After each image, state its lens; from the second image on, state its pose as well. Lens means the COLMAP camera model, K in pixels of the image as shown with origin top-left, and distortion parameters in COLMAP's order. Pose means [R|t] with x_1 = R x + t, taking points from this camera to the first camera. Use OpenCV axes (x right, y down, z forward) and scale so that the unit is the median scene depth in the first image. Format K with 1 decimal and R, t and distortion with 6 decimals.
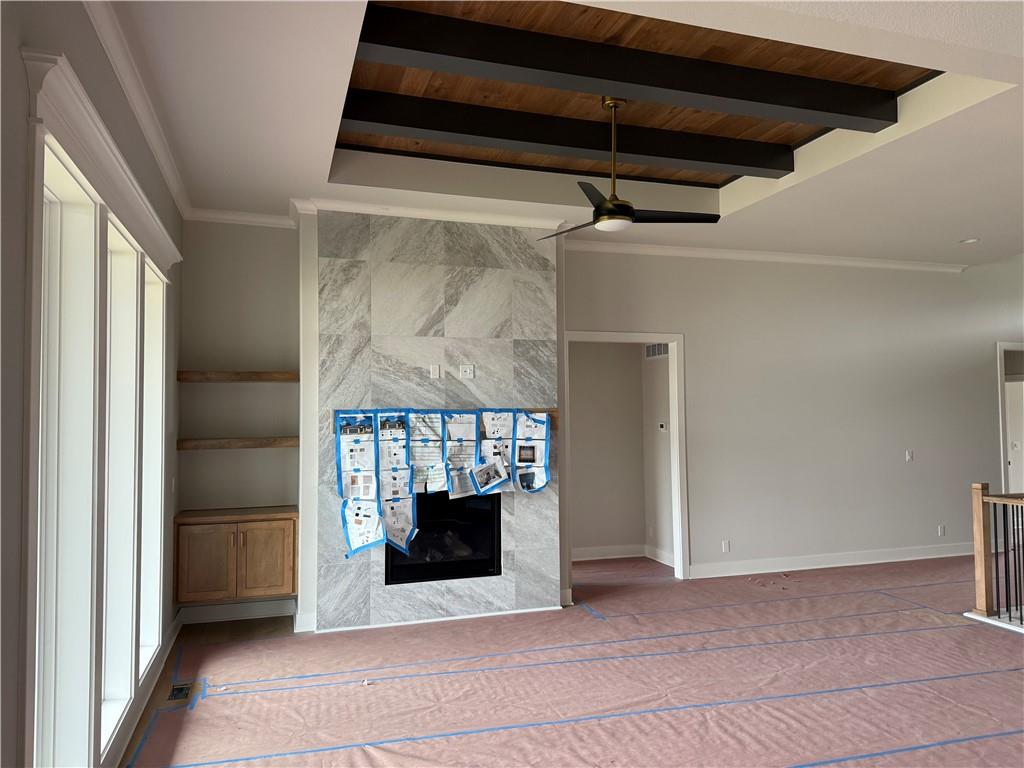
lens RADIAL K [[719.8, 0, 506.9], [0, 719.8, 382.8], [0, 0, 1]] dist [0.090925, -0.089528]
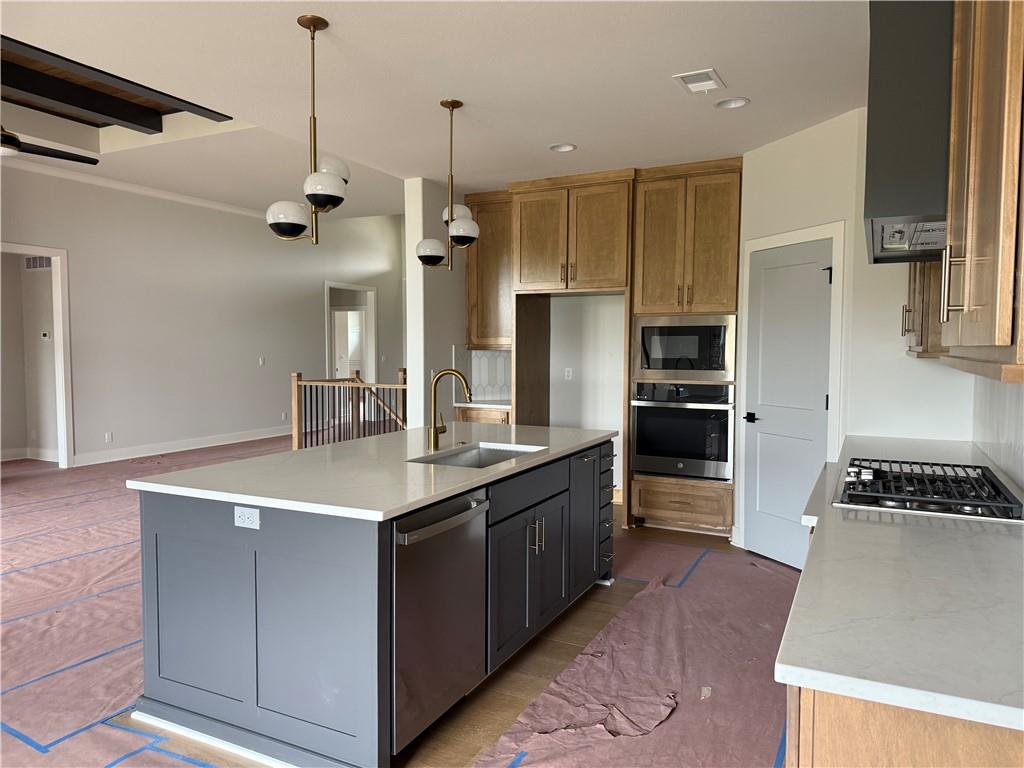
lens RADIAL K [[719.8, 0, 508.1], [0, 719.8, 383.7], [0, 0, 1]] dist [0.090925, -0.089528]
pose [[0.708839, -0.028827, 0.704781, -0.078450], [-0.038318, 0.996116, 0.079282, 0.021600], [-0.704329, -0.083204, 0.704981, -0.293736]]
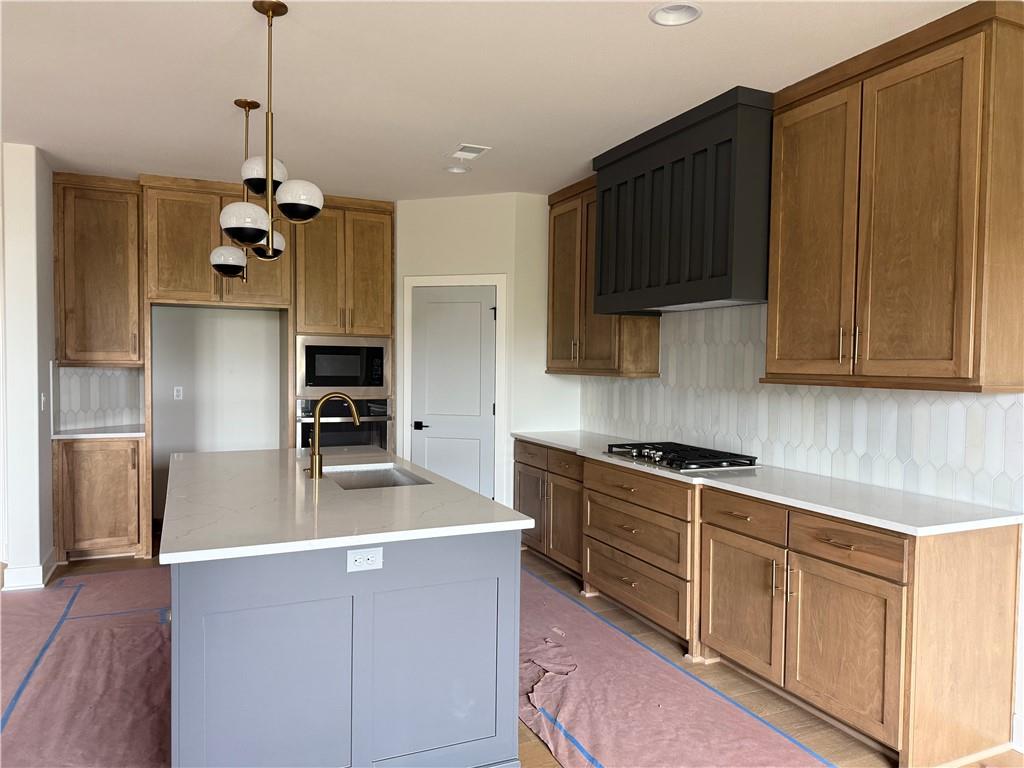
lens RADIAL K [[719.8, 0, 509.0], [0, 719.8, 383.7], [0, 0, 1]] dist [0.090925, -0.089528]
pose [[-0.094057, -0.025006, 0.995253, -0.726730], [-0.055144, 0.998281, 0.019870, 0.056017], [-0.994038, -0.053013, -0.095274, 0.863135]]
